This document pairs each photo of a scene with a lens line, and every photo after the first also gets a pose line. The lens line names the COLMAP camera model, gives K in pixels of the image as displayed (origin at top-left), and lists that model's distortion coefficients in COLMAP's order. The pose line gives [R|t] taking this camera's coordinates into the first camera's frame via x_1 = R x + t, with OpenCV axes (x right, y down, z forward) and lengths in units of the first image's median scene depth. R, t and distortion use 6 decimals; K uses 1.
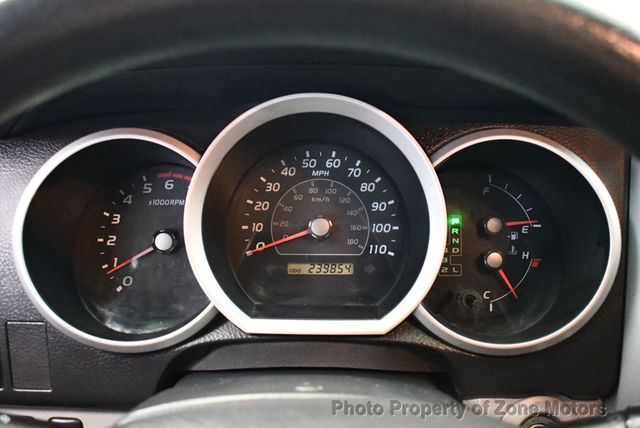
lens RADIAL K [[670.4, 0, 320.5], [0, 670.4, 212.5], [0, 0, 1]] dist [-0.067459, 0.000000]
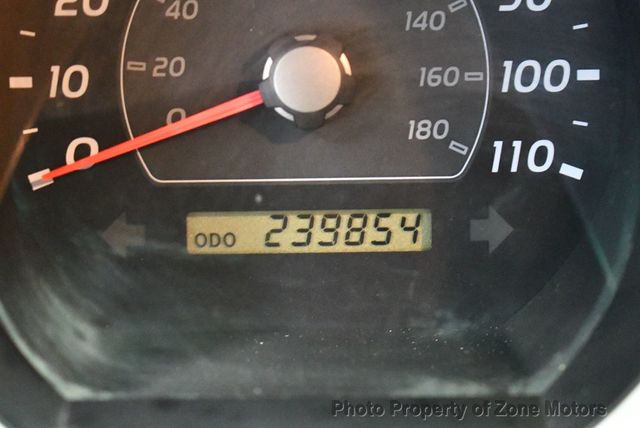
lens RADIAL K [[1955.5, 0, 319.9], [0, 1955.5, 215.7], [0, 0, 1]] dist [0.175227, 0.000000]
pose [[0.999594, -0.019438, 0.020837, -0.012008], [0.016585, 0.991468, 0.129293, -0.024233], [-0.023172, -0.128895, 0.991387, 0.222081]]
